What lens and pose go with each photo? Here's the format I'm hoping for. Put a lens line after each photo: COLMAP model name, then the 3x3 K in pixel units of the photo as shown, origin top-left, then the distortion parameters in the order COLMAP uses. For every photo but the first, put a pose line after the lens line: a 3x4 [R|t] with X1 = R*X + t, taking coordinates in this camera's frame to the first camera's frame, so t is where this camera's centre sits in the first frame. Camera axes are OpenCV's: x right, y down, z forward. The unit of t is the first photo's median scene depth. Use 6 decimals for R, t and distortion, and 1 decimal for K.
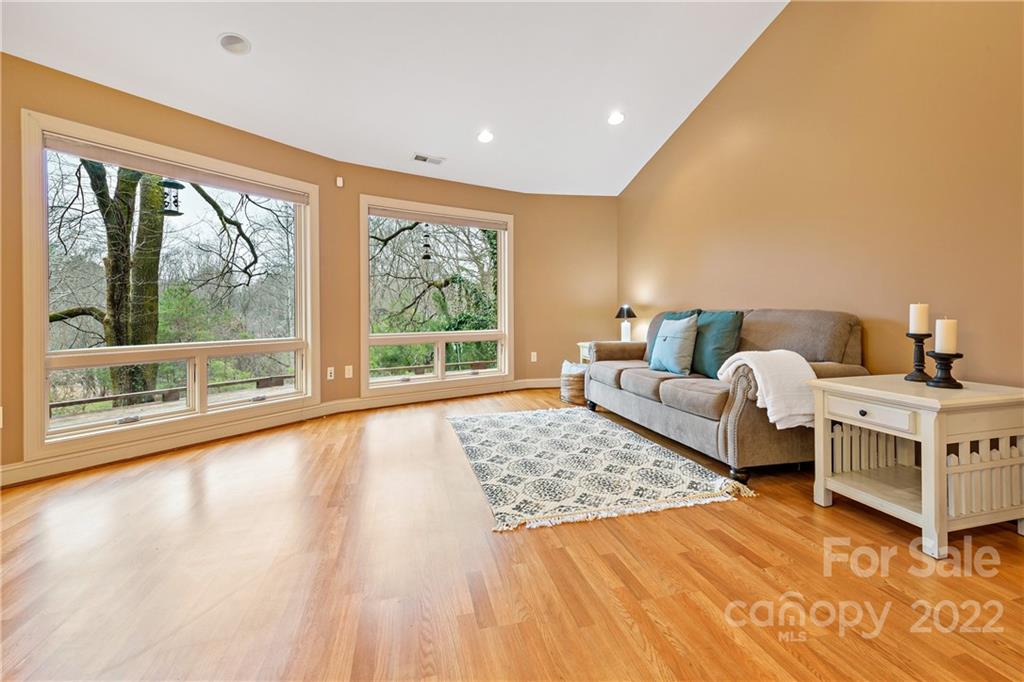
lens RADIAL K [[461.1, 0, 530.2], [0, 461.1, 289.4], [0, 0, 1]] dist [0.005880, 0.000231]
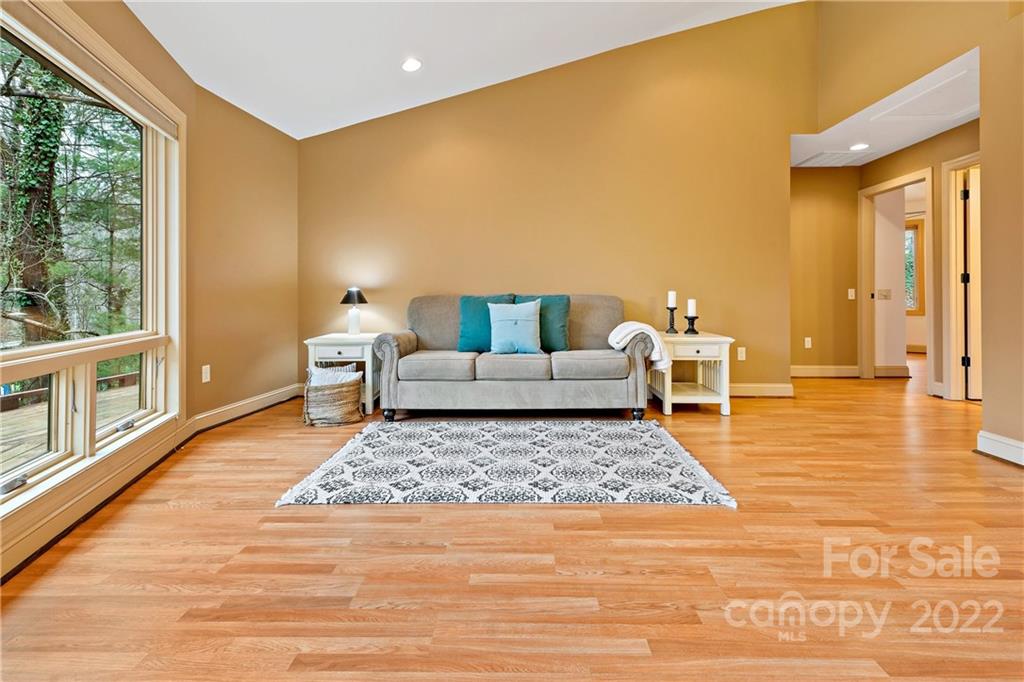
lens RADIAL K [[476.5, 0, 513.4], [0, 476.5, 295.8], [0, 0, 1]] dist [0.003945, -0.000440]
pose [[0.247911, 0.005574, 0.968767, -0.690412], [-0.043805, 0.999025, 0.005462, 0.041207], [-0.967792, -0.043791, 0.247913, 0.696947]]
